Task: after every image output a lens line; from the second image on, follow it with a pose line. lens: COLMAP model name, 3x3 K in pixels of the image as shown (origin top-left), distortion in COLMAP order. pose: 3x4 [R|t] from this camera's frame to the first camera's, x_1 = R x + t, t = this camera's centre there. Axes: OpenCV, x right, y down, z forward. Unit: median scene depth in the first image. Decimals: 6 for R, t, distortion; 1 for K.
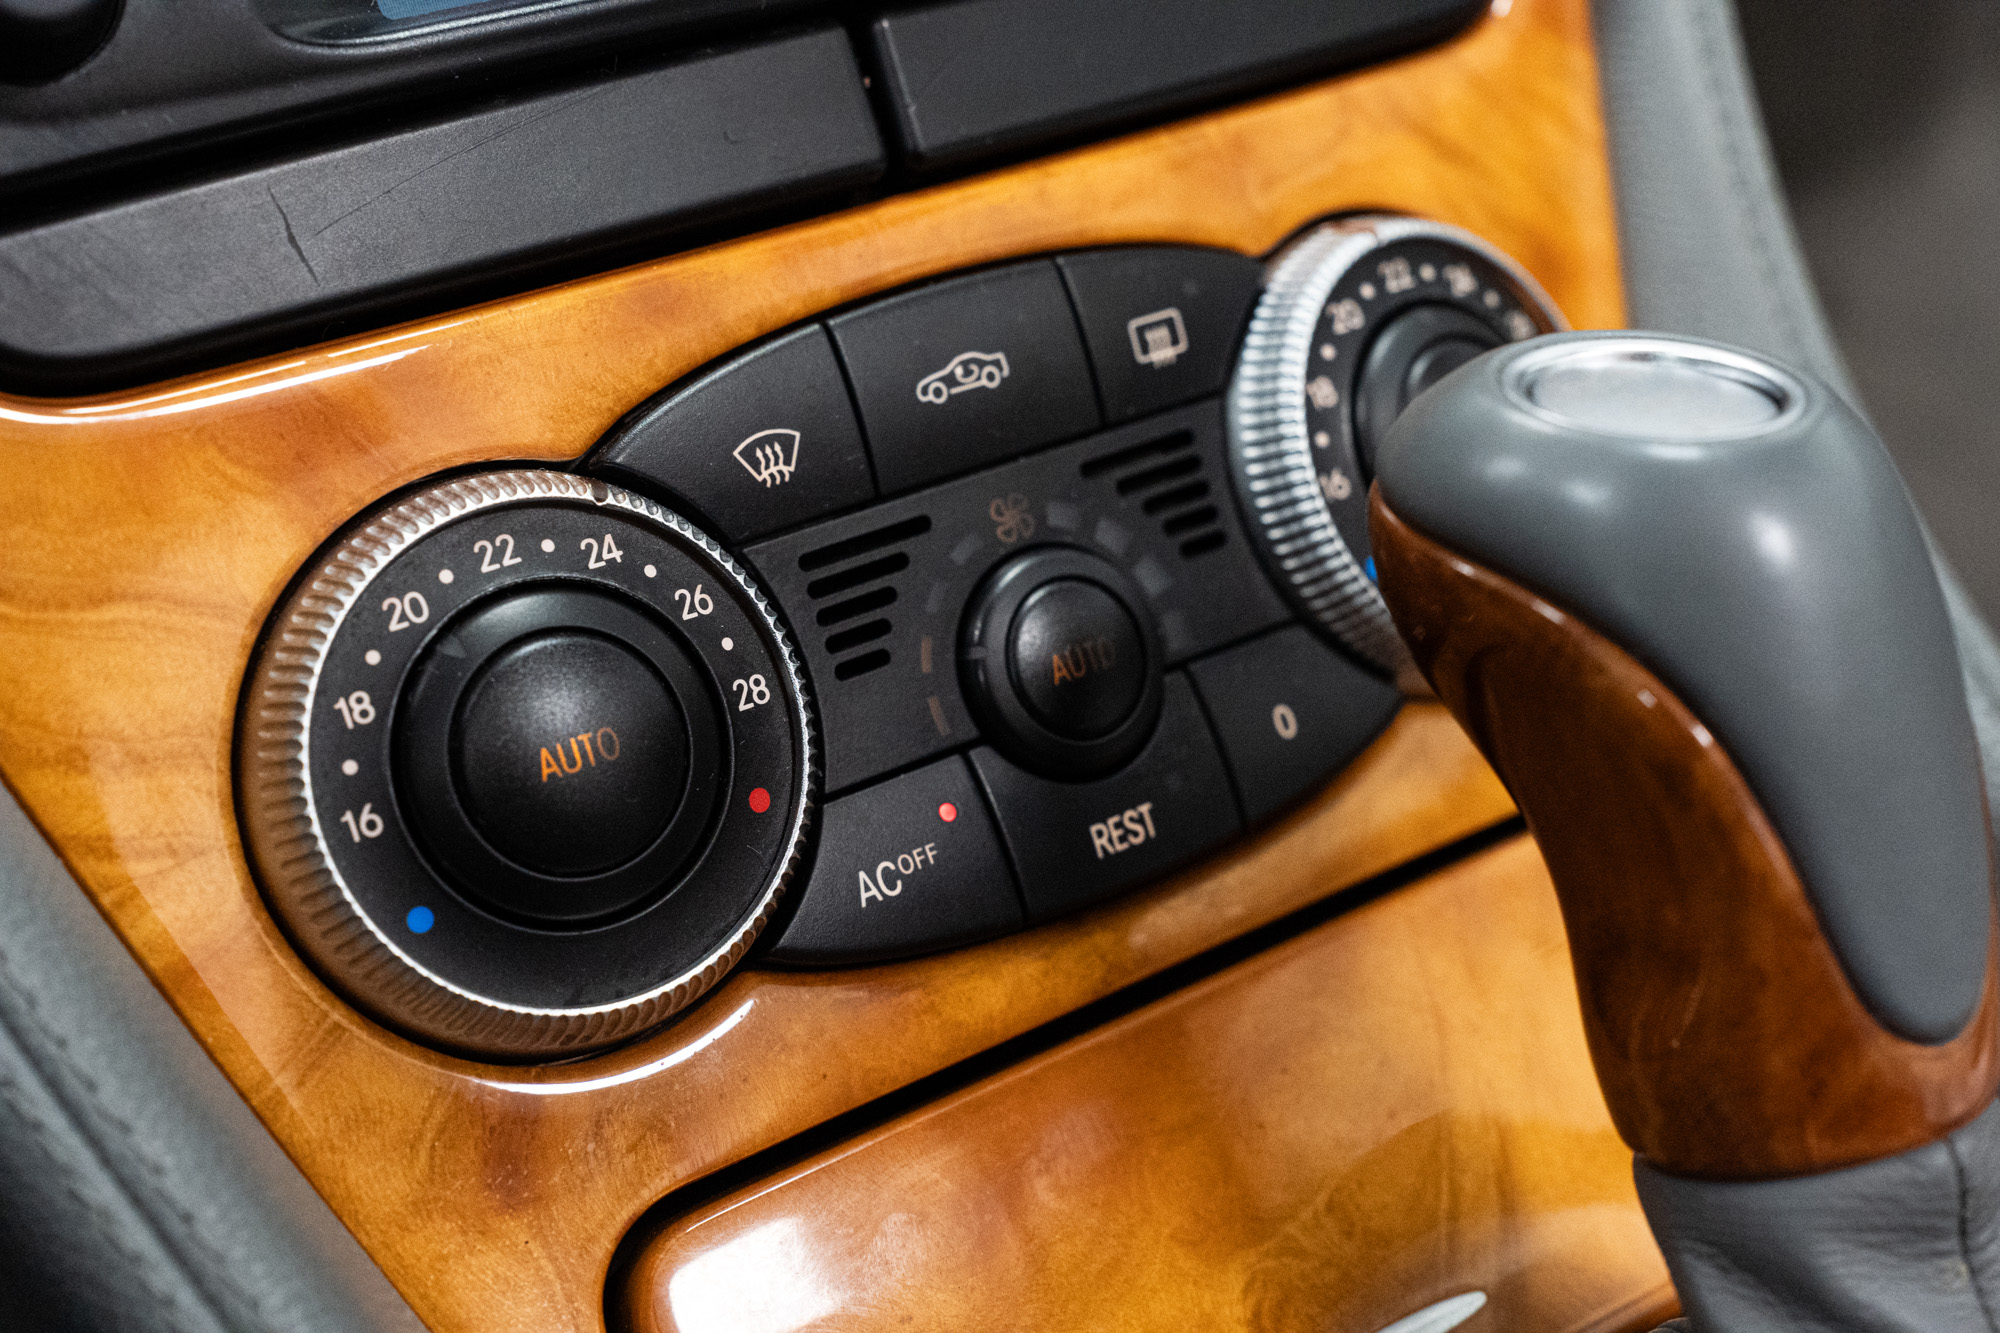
lens RADIAL K [[3011.5, 0, 976.1], [0, 3011.5, 636.7], [0, 0, 1]] dist [-0.049205, 0.000000]
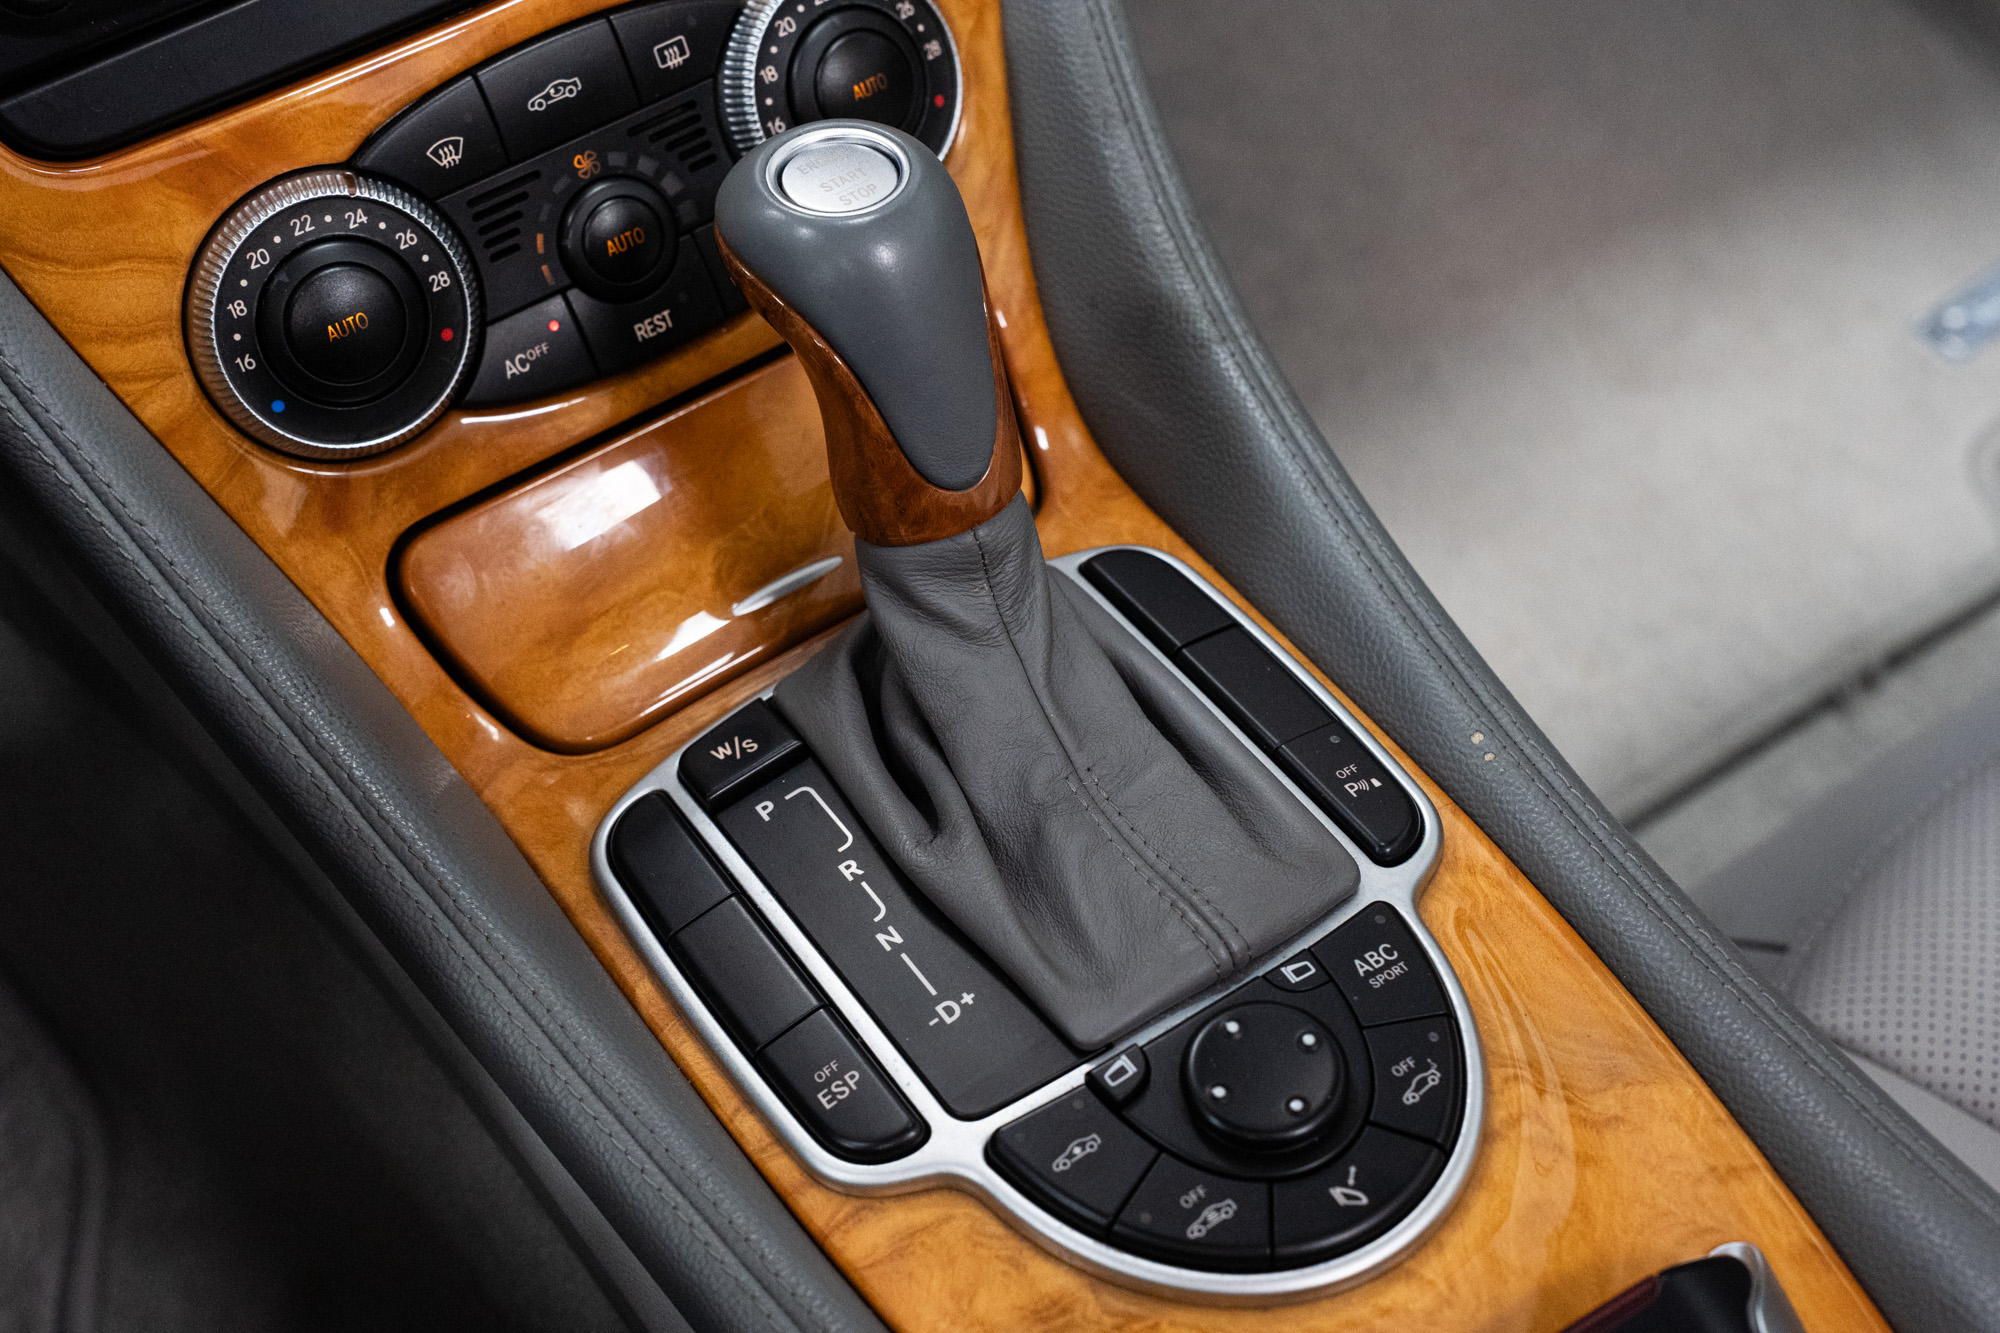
lens RADIAL K [[3011.5, 0, 1010.1], [0, 3011.5, 622.3], [0, 0, 1]] dist [-0.049205, 0.000000]
pose [[0.998048, 0.011704, -0.061339, 0.415352], [0.011035, 0.933767, 0.357712, -0.464860], [0.061463, -0.357691, 0.931815, -0.885951]]
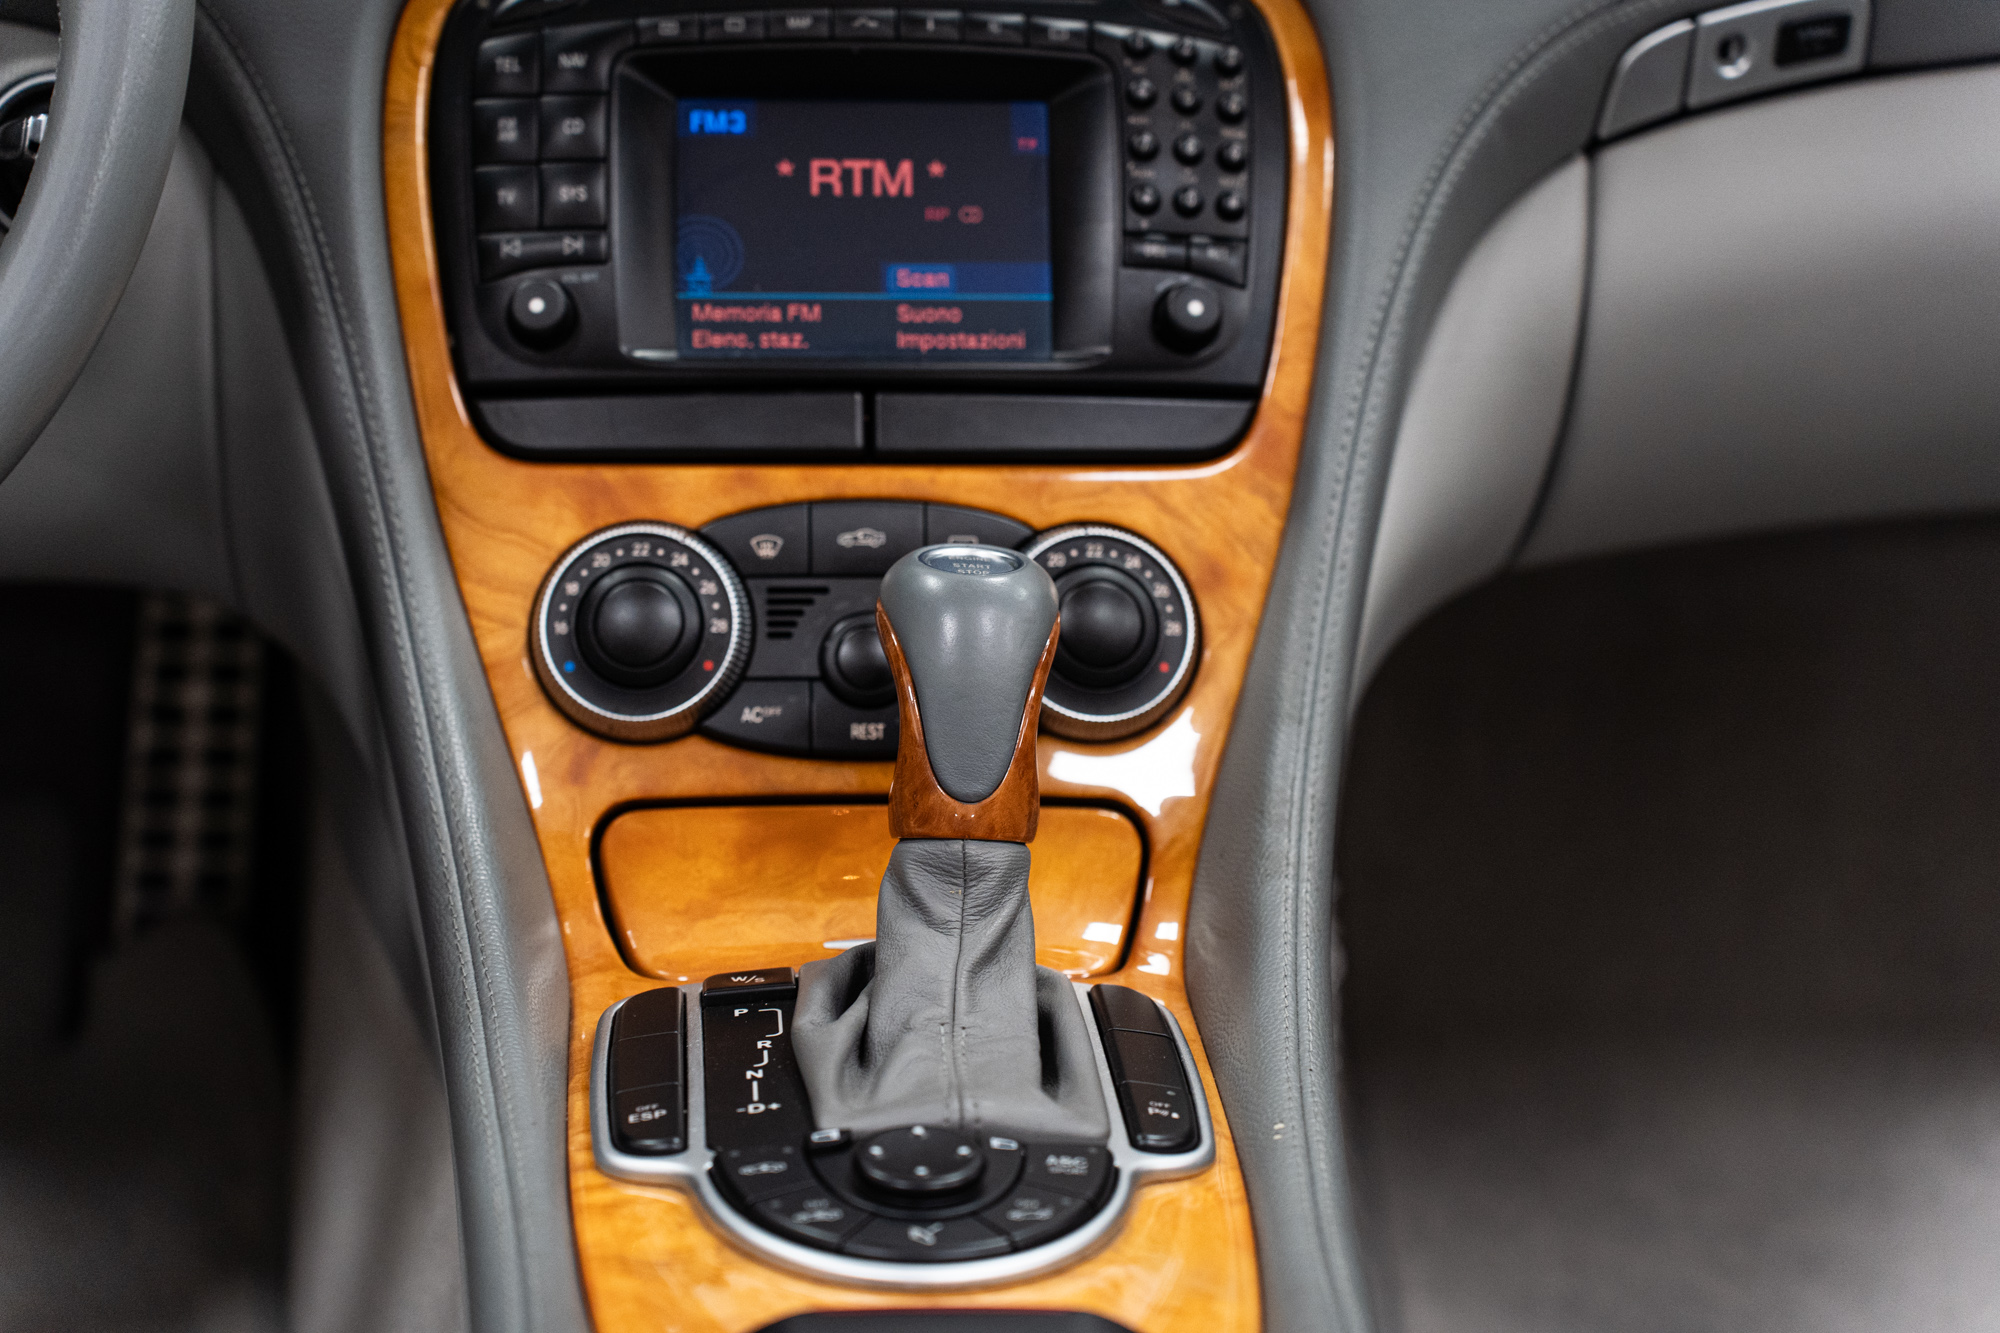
lens RADIAL K [[4547.3, 0, 1073.9], [0, 4547.3, 493.1], [0, 0, 1]] dist [0.022463, 0.000000]
pose [[0.851256, 0.189923, -0.489175, 2.040002], [-0.280476, 0.952549, -0.118253, 0.281188], [0.443504, 0.237866, 0.864132, -2.240875]]
